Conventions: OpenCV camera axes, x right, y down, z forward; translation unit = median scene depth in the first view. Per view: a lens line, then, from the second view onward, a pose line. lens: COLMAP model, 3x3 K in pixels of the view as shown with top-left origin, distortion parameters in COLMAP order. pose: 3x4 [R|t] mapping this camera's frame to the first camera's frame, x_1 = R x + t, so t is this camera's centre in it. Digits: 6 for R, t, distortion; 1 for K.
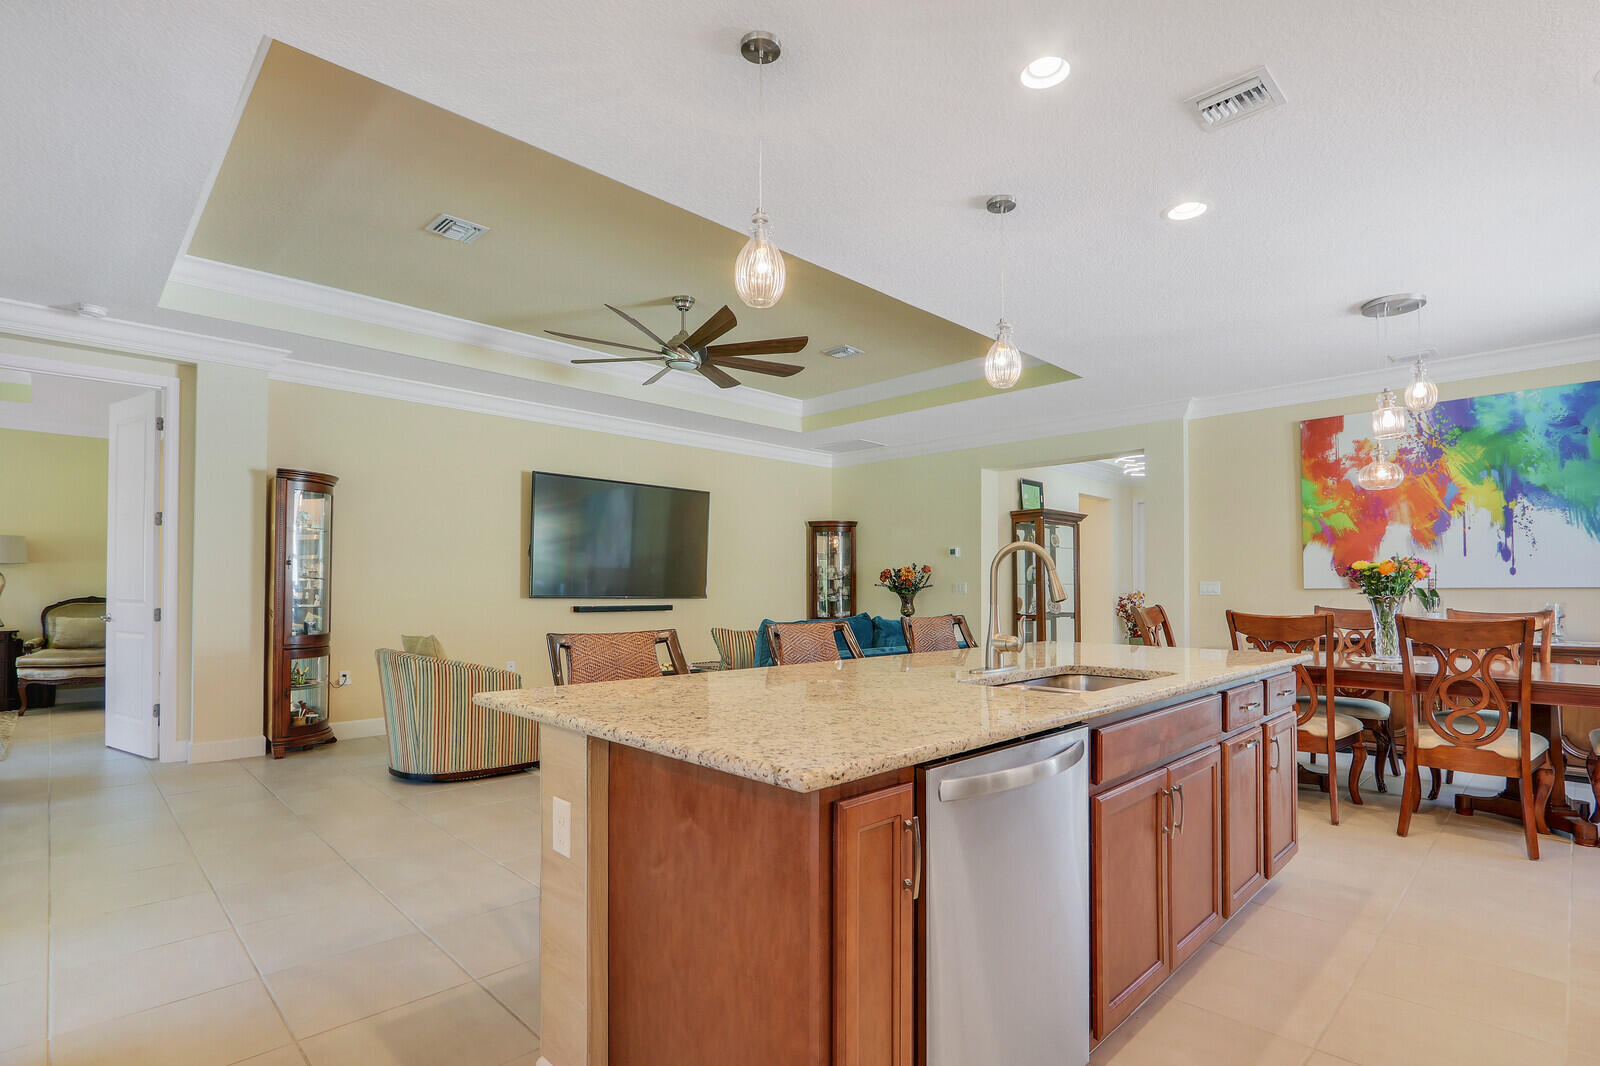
lens RADIAL K [[750.2, 0, 833.5], [0, 750.2, 582.6], [0, 0, 1]] dist [-0.020552, 0.000105]
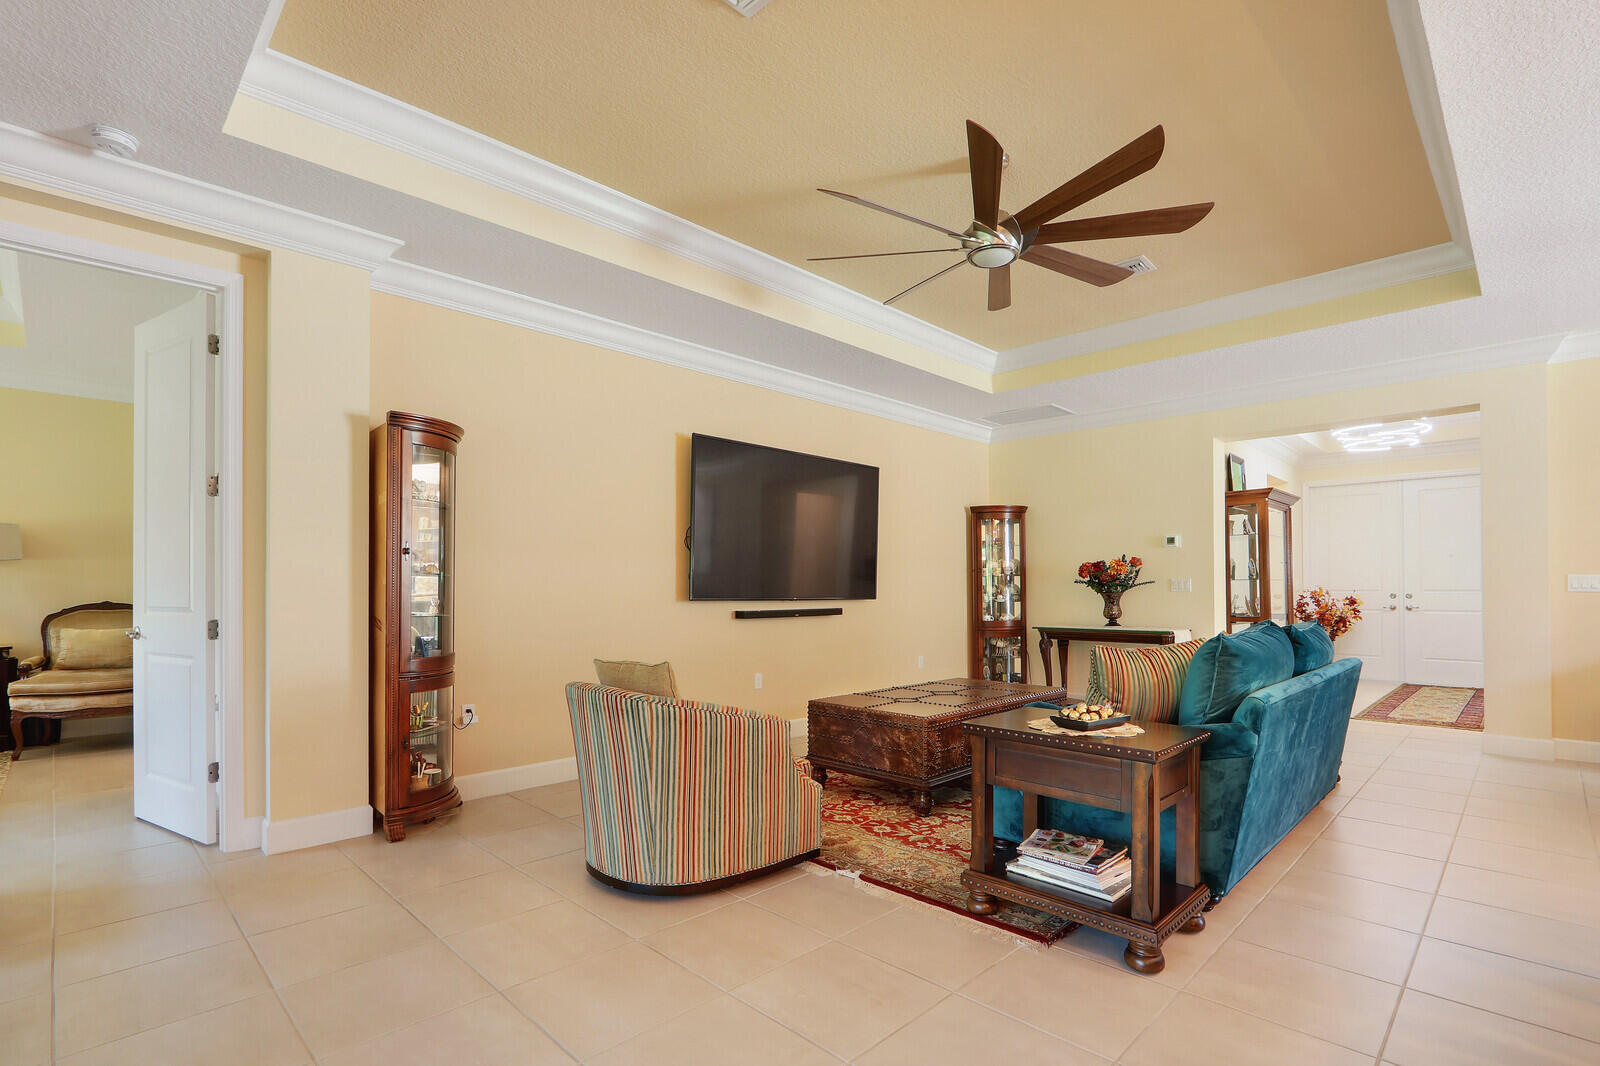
lens RADIAL K [[757.2, 0, 851.2], [0, 757.2, 586.4], [0, 0, 1]] dist [-0.019783, 0.000117]
pose [[0.999976, -0.005813, 0.003655, -0.296325], [0.005794, 0.999969, 0.005242, 0.003776], [-0.003685, -0.005221, 0.999980, 0.279888]]
